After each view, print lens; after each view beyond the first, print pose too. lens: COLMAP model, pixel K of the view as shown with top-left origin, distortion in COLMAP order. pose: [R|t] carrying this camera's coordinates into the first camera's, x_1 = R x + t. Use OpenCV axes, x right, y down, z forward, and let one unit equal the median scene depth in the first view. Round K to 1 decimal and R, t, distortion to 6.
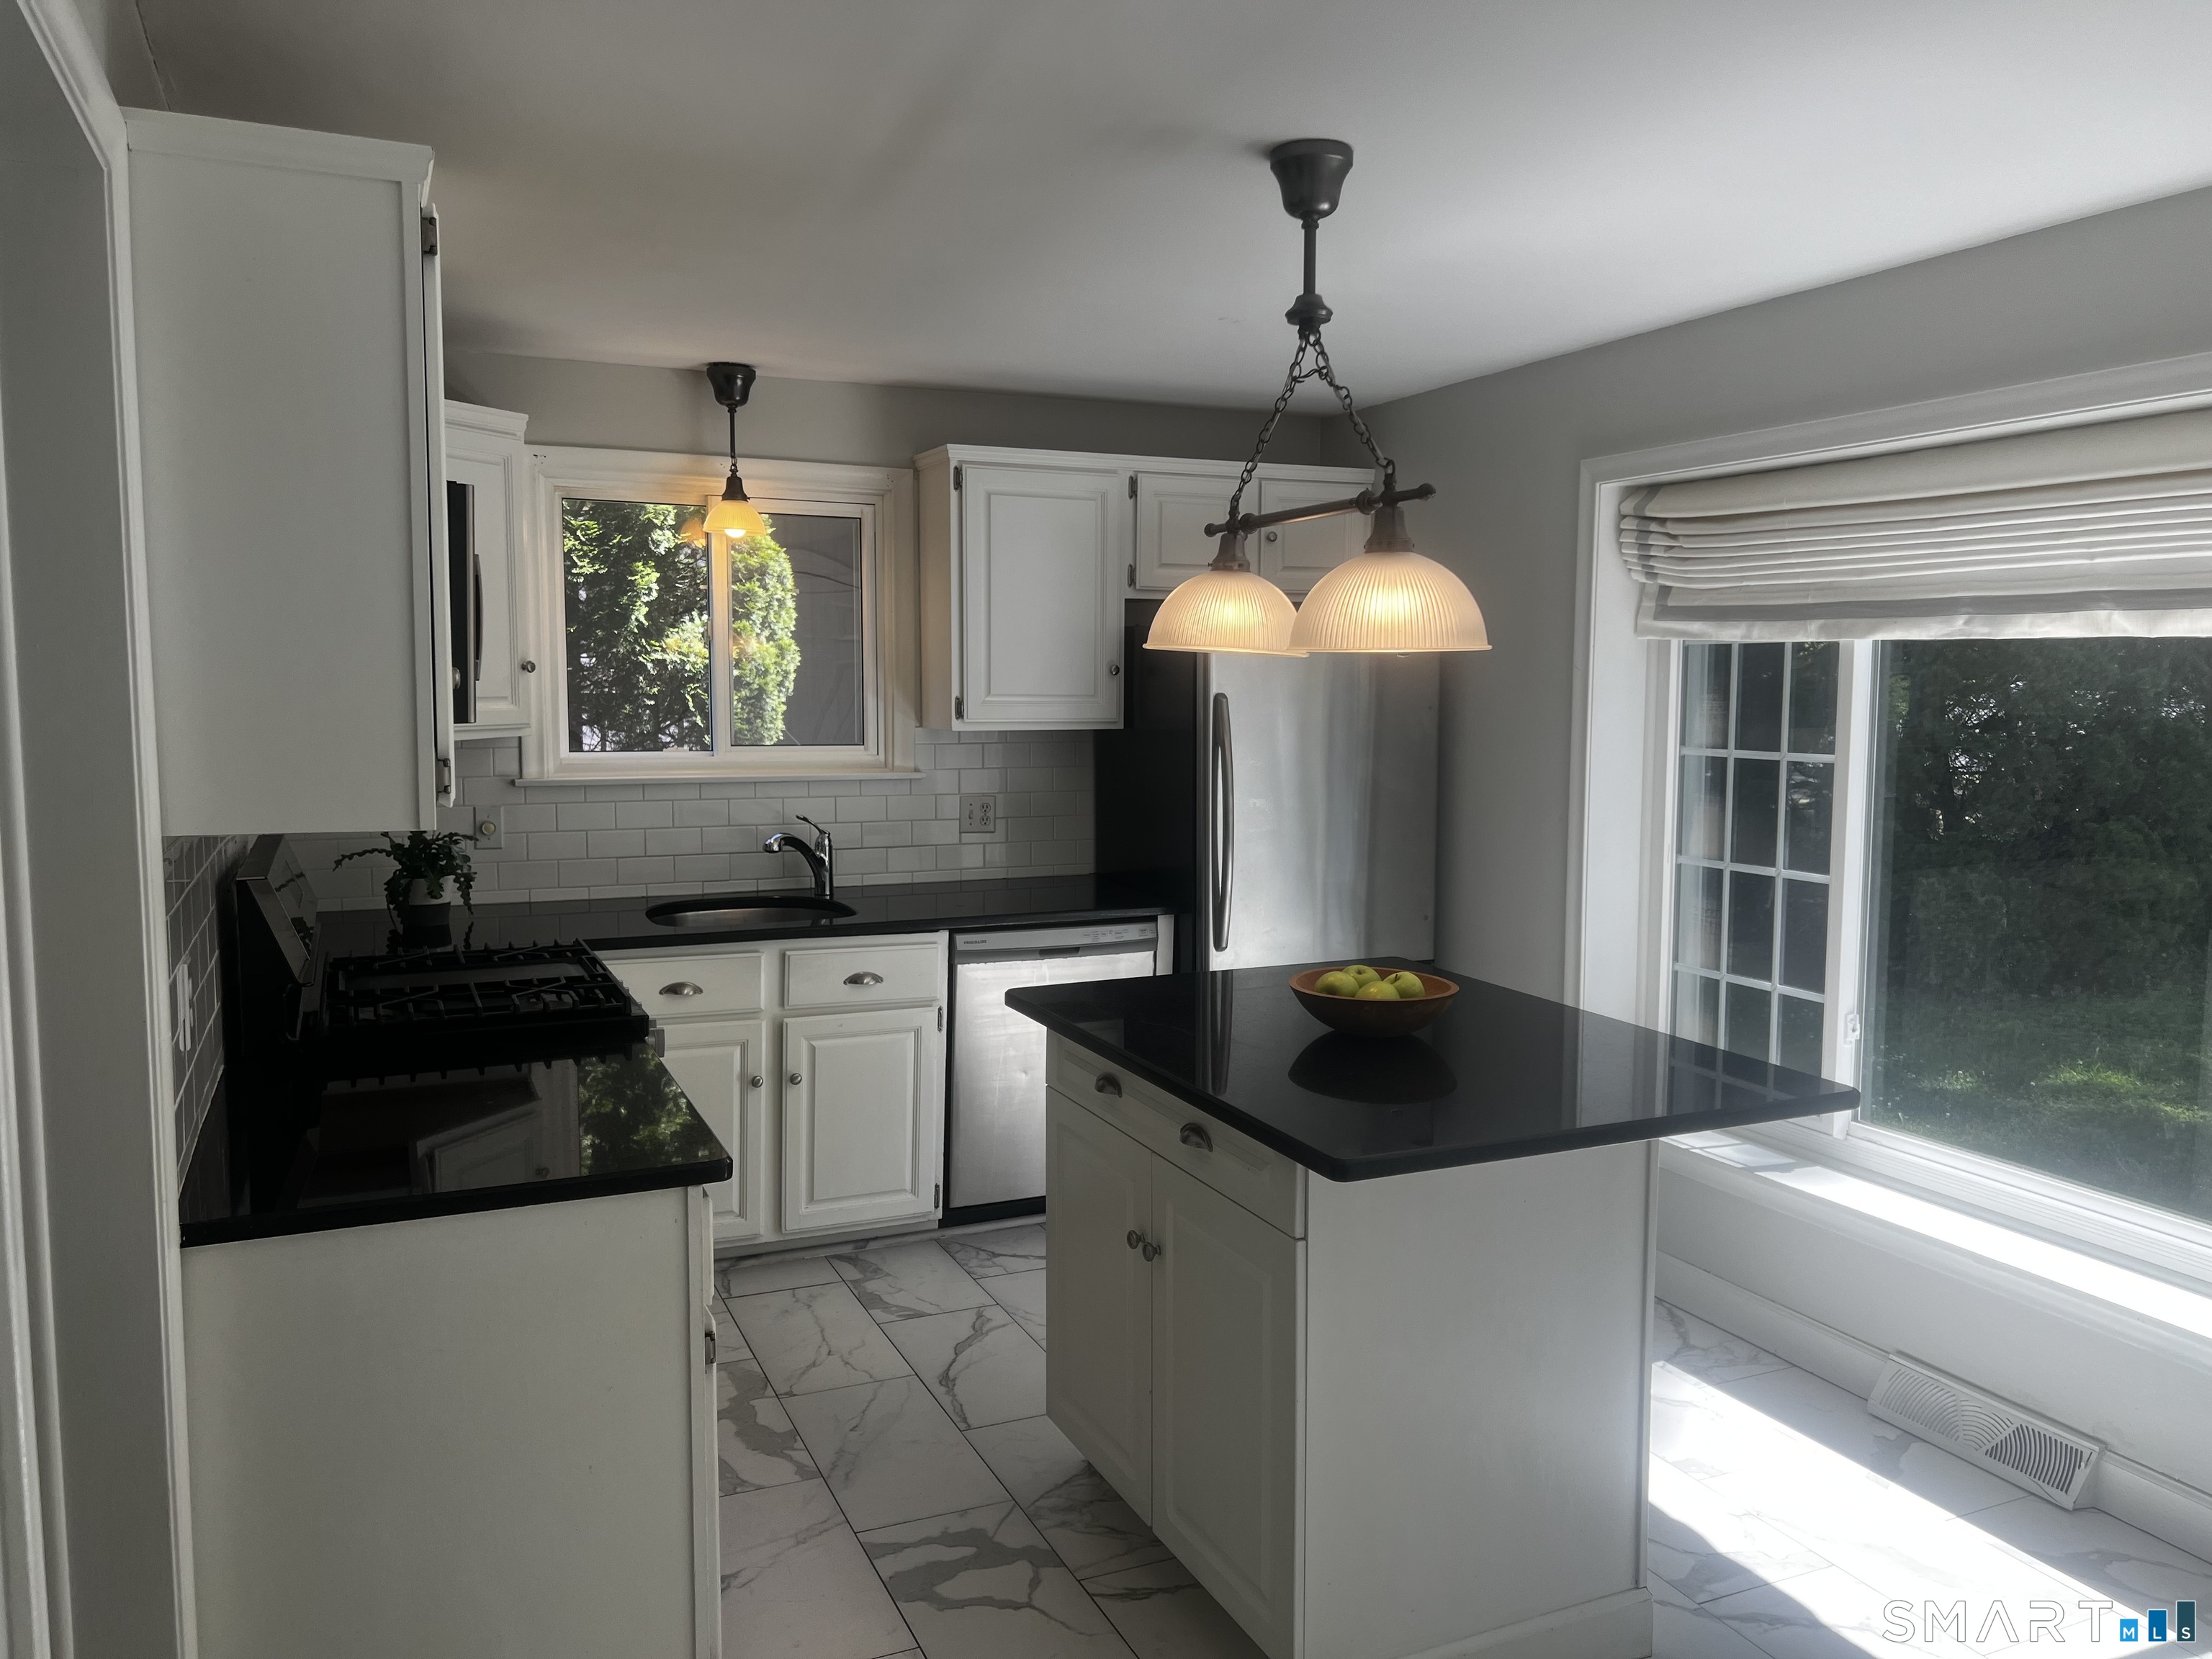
lens RADIAL K [[1662.2, 0, 1096.0], [0, 1662.2, 841.7], [0, 0, 1]] dist [0.049816, -0.061349]
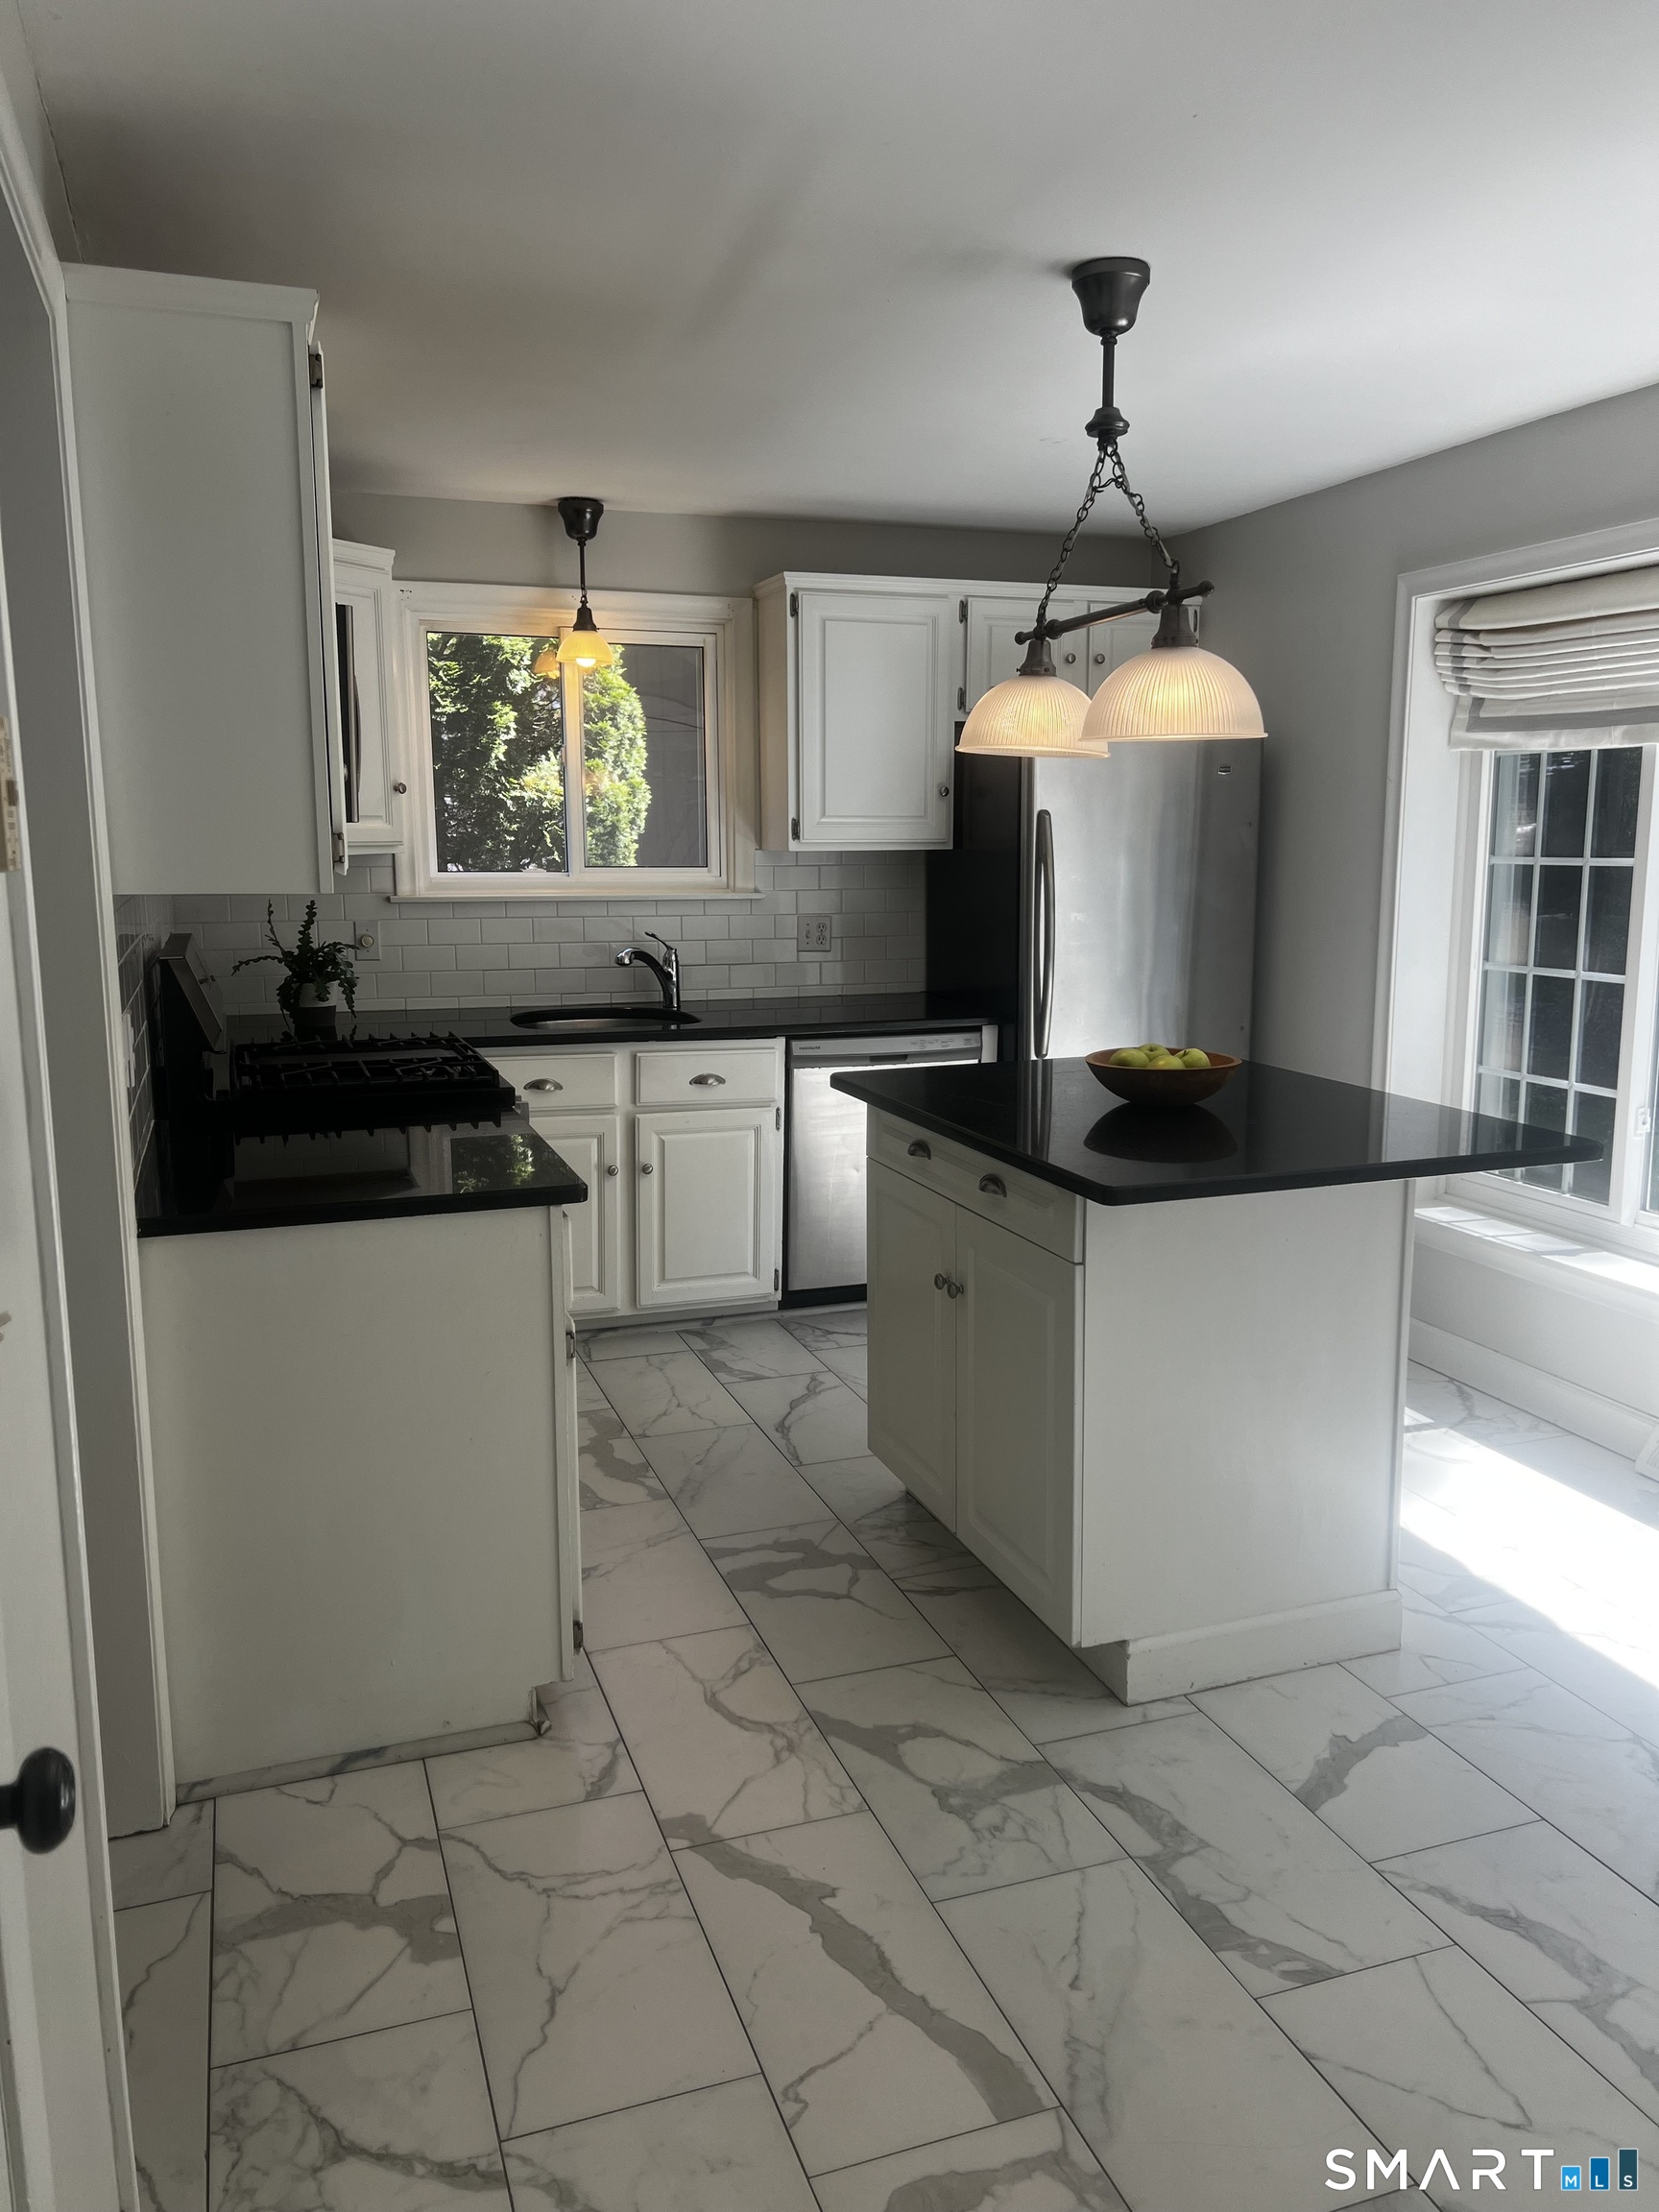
lens RADIAL K [[1662.2, 0, 826.1], [0, 1662.2, 1127.6], [0, 0, 1]] dist [0.049816, -0.061349]
pose [[0.997134, 0.005063, -0.075488, 0.021253], [0.000539, 0.997257, 0.074011, 0.037142], [0.075656, -0.073839, 0.994396, -0.080970]]
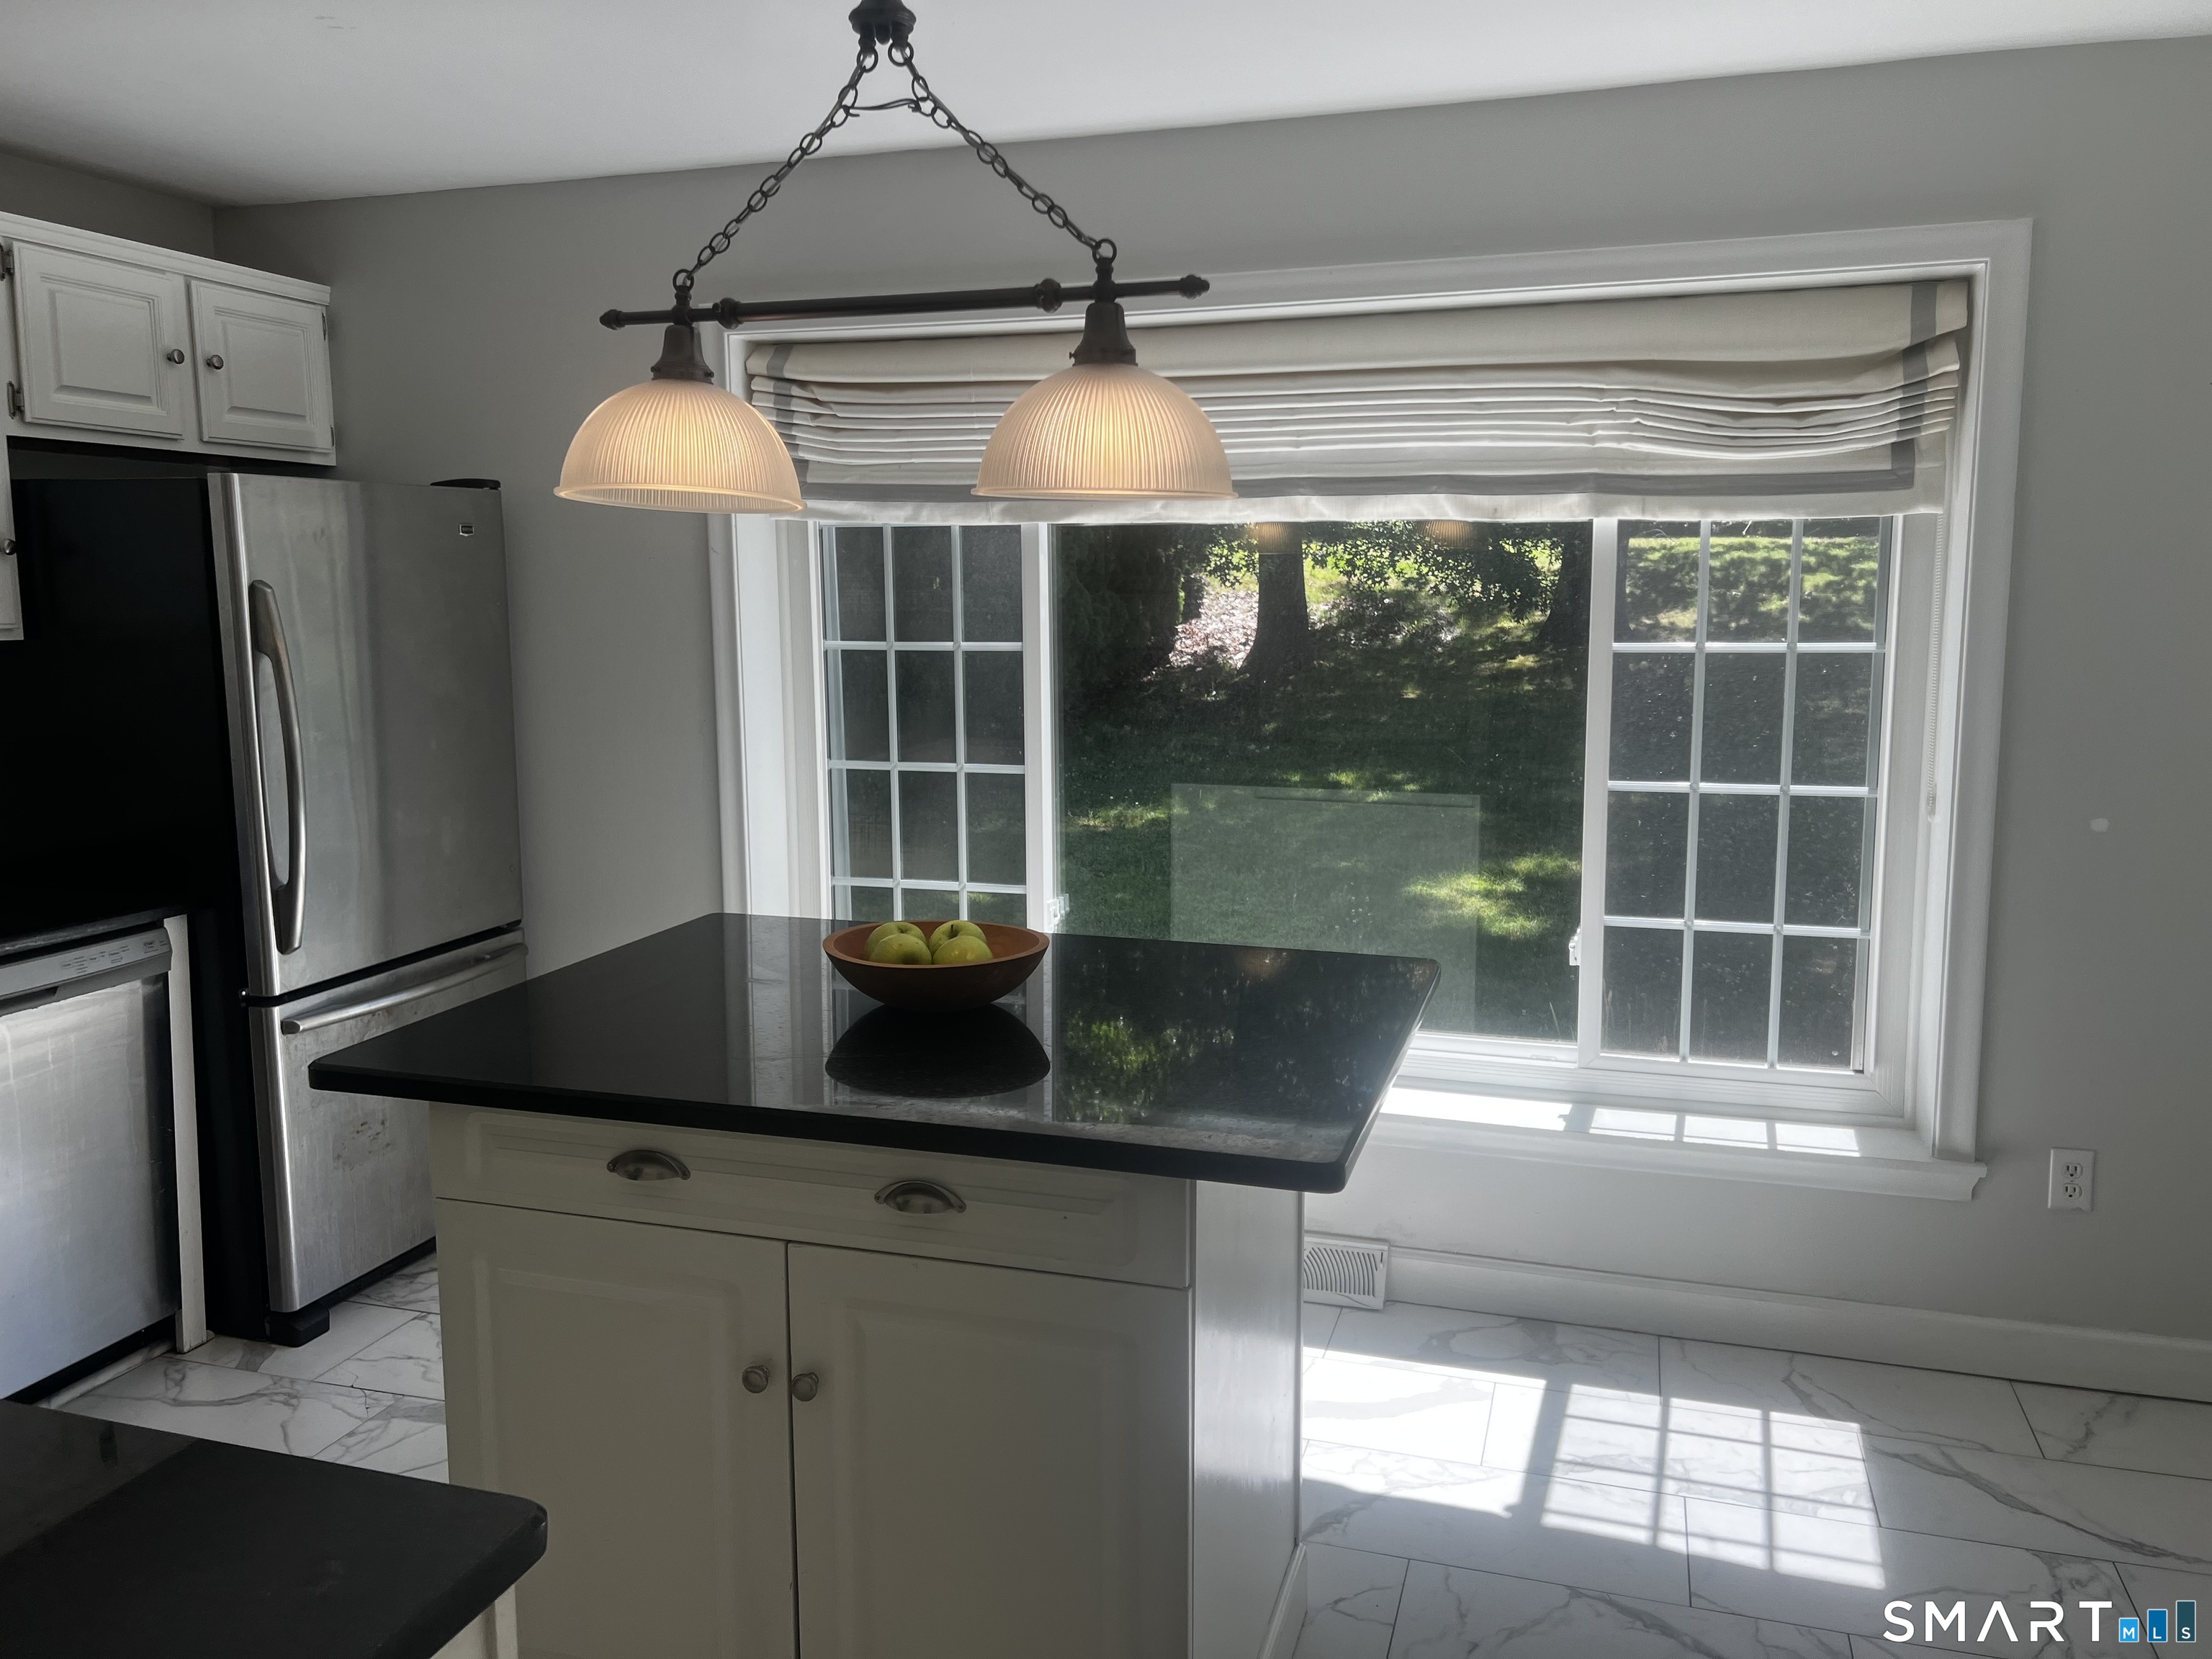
lens RADIAL K [[1662.2, 0, 1125.7], [0, 1662.2, 809.1], [0, 0, 1]] dist [0.049816, -0.061349]
pose [[0.641741, -0.104725, 0.759737, -0.263433], [0.082278, 0.994317, 0.067562, -0.015145], [-0.762495, 0.019152, 0.646710, 0.324275]]
